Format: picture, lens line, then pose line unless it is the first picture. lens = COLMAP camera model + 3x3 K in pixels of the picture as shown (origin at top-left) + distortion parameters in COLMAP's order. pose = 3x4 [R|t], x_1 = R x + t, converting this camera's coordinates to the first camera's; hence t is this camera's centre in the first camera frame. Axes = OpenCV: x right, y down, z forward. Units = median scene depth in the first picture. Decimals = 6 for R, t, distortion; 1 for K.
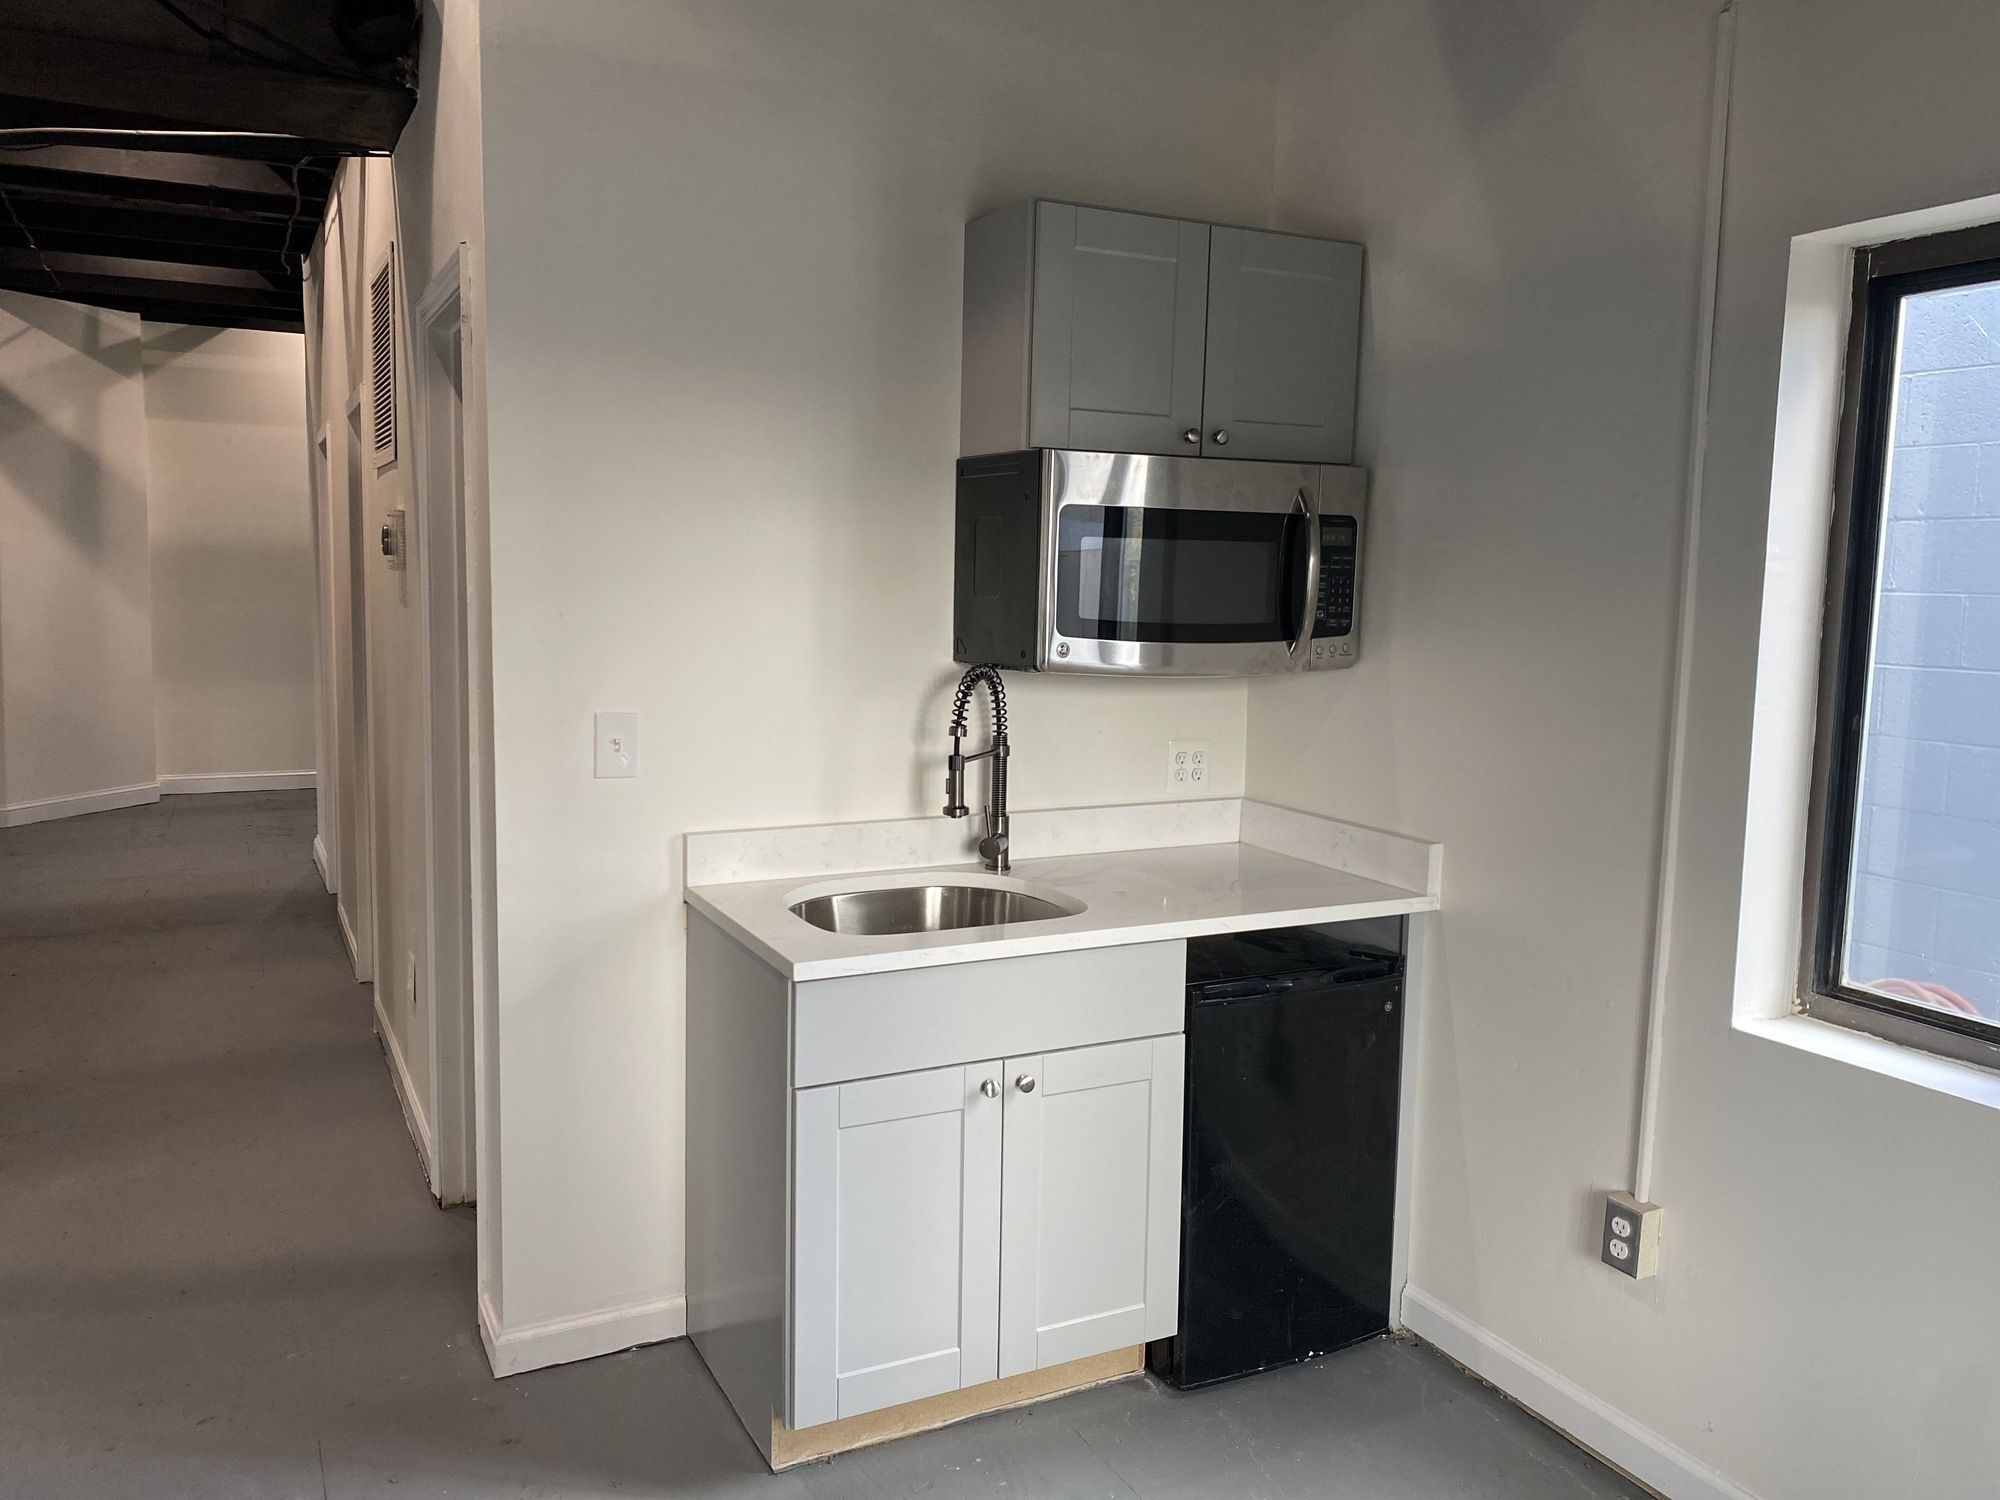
lens RADIAL K [[1525.7, 0, 1000.0], [0, 1525.7, 750.0], [0, 0, 1]] dist [0.067399, -0.081376]
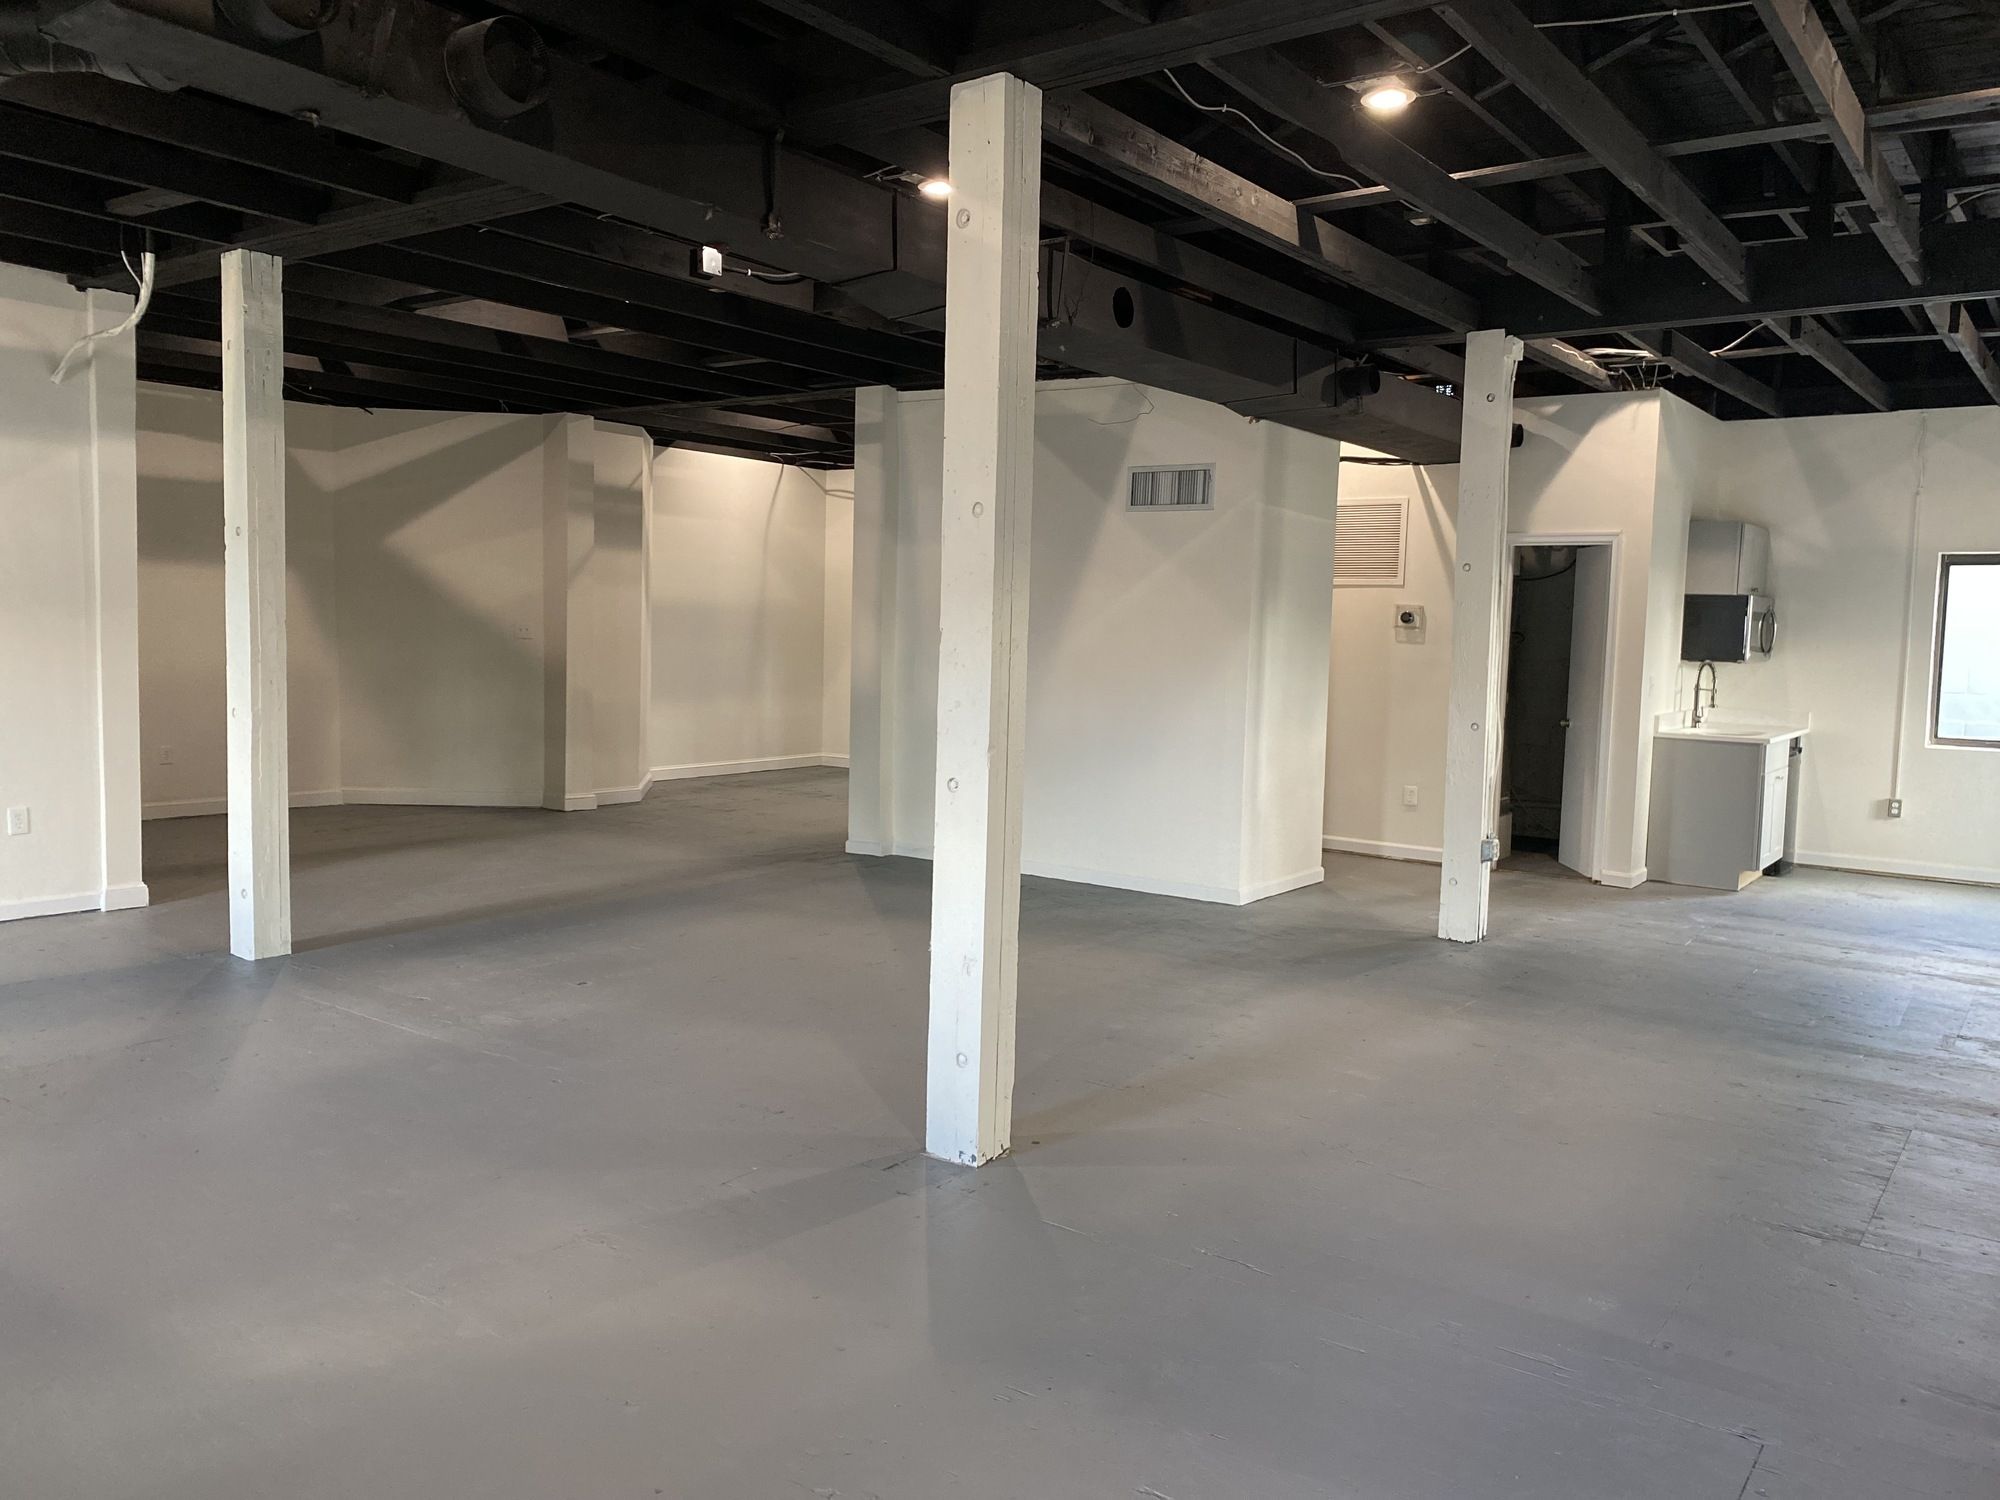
lens RADIAL K [[1525.7, 0, 1000.0], [0, 1525.7, 750.0], [0, 0, 1]] dist [0.067399, -0.081376]
pose [[0.891716, -0.037024, 0.451079, -2.128211], [0.046105, 0.998895, -0.009155, 0.070220], [-0.450242, 0.028960, 0.892437, -0.912610]]
